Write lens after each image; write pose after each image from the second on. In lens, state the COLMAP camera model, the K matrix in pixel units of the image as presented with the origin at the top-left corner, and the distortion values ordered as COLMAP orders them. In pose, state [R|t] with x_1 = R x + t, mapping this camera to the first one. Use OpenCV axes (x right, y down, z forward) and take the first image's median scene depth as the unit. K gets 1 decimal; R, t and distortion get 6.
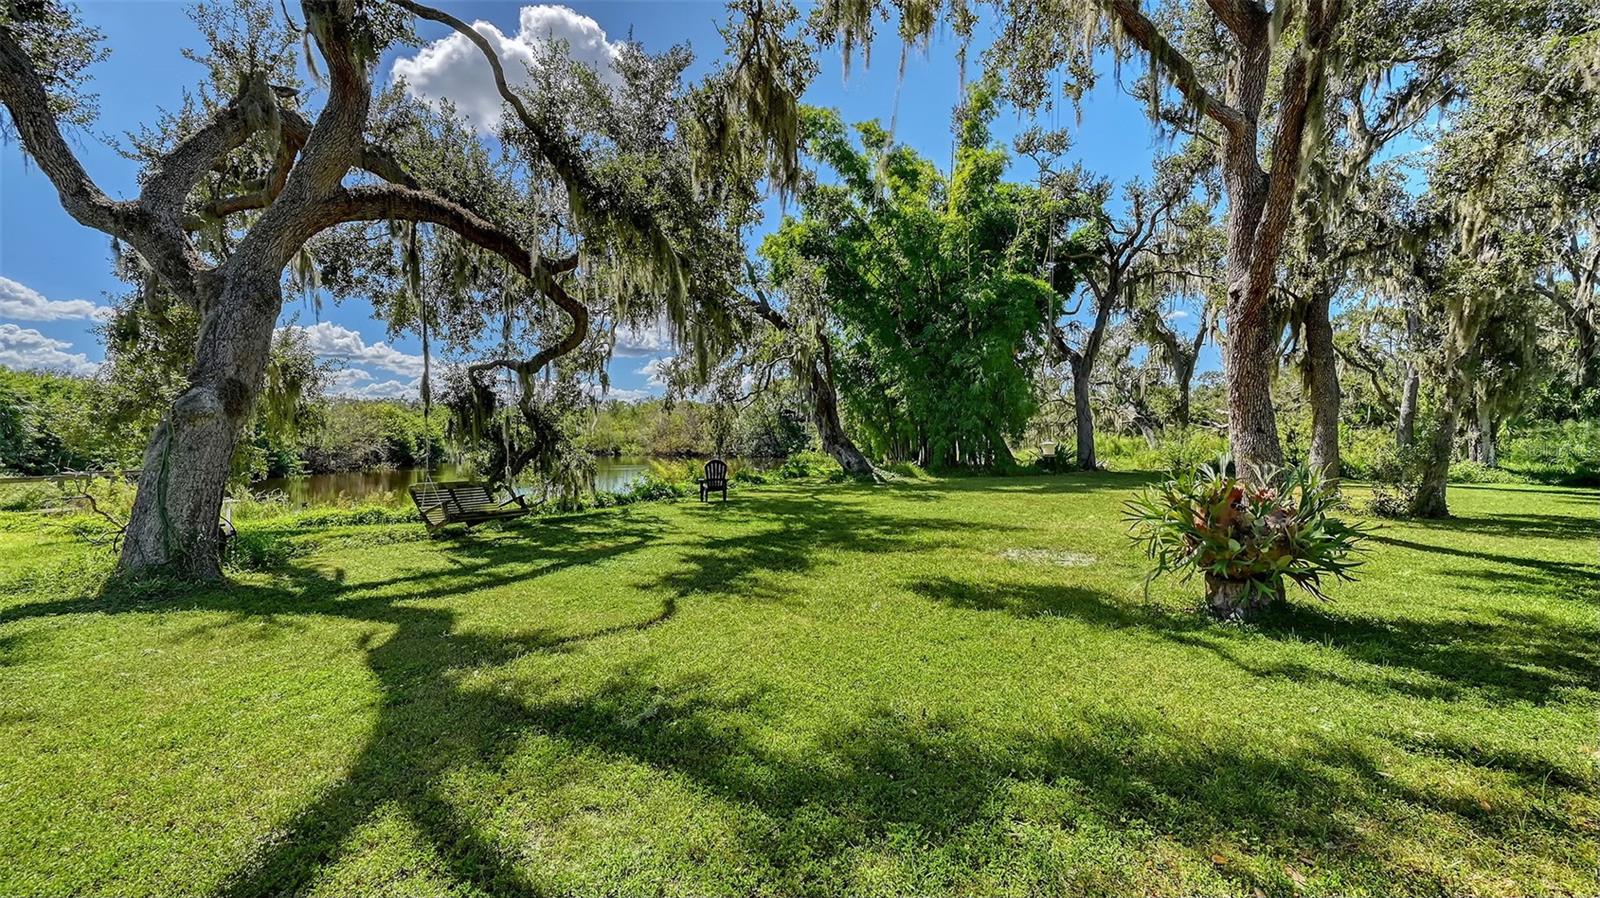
lens RADIAL K [[674.9, 0, 797.6], [0, 674.9, 458.3], [0, 0, 1]] dist [-0.000476, 0.000171]
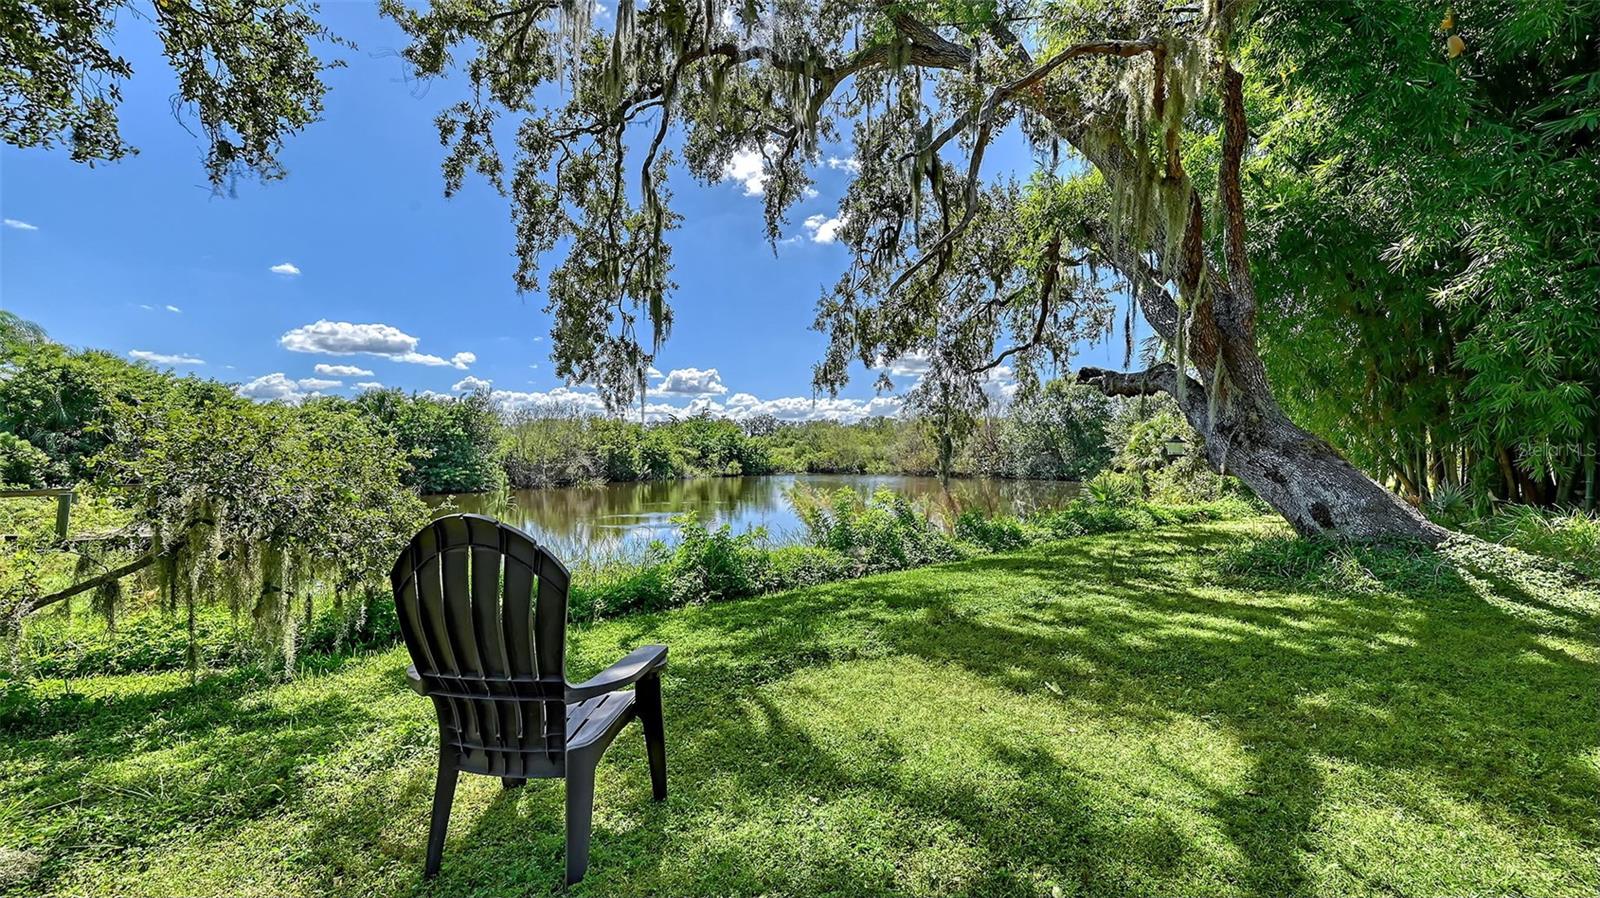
lens RADIAL K [[674.9, 0, 797.6], [0, 674.9, 458.3], [0, 0, 1]] dist [-0.000476, 0.000171]
pose [[0.918861, 0.004966, -0.394551, -0.006199], [-0.016429, 0.999535, -0.025679, -0.001483], [0.394240, 0.030077, 0.918515, 0.246268]]
